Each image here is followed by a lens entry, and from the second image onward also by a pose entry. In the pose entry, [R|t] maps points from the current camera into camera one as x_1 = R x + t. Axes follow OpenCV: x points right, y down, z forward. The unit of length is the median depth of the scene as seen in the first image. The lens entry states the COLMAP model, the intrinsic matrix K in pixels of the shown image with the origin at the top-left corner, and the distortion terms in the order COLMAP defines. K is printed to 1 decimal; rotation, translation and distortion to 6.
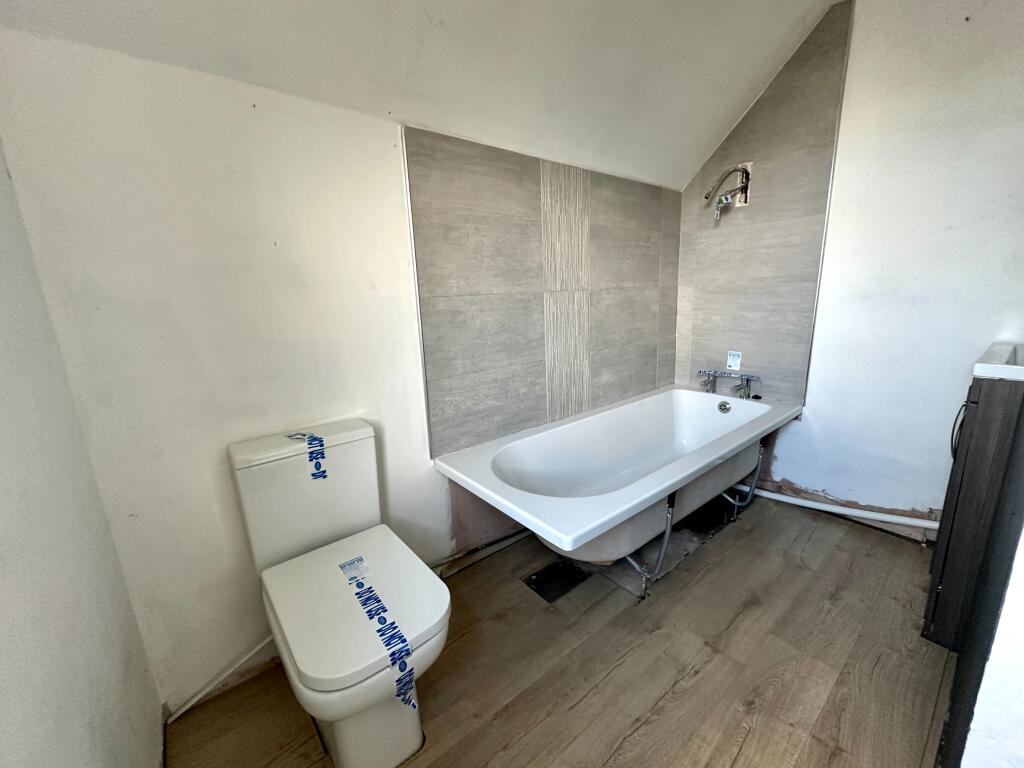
lens RADIAL K [[410.7, 0, 516.1], [0, 410.7, 386.2], [0, 0, 1]] dist [-0.000767, -0.000506]
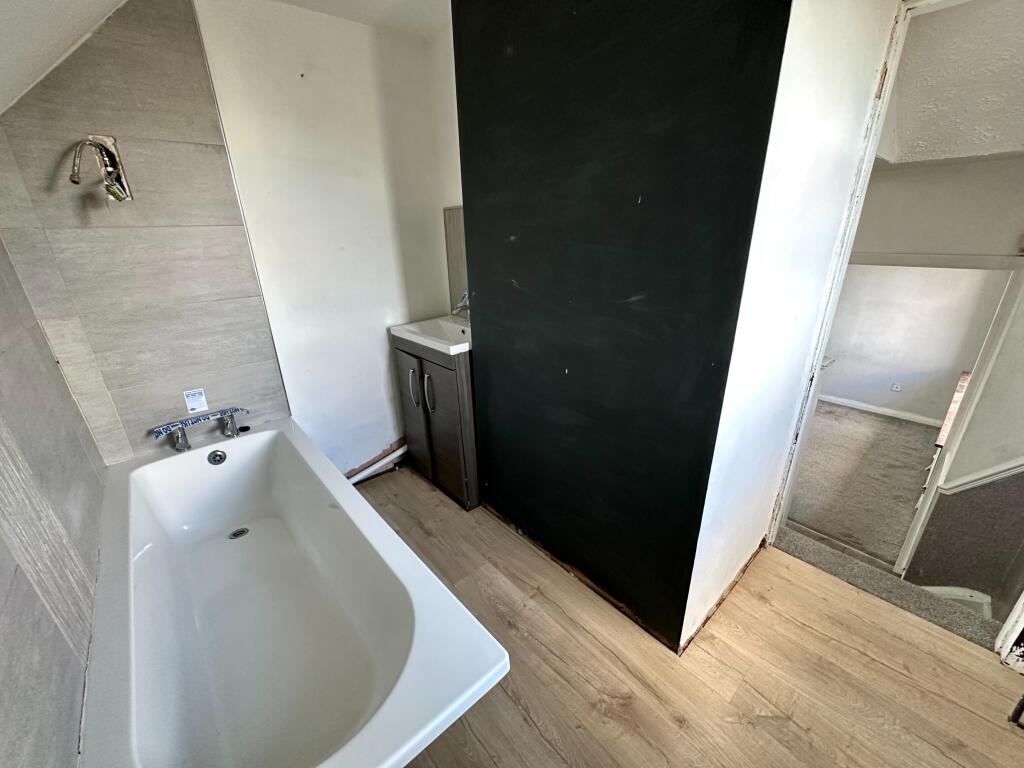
lens RADIAL K [[410.7, 0, 516.1], [0, 410.7, 383.3], [0, 0, 1]] dist [-0.000767, -0.000506]
pose [[-0.042596, -0.318453, 0.946981, -0.247561], [0.253937, 0.913264, 0.318537, -0.202795], [-0.966282, 0.254042, 0.041966, 0.393745]]
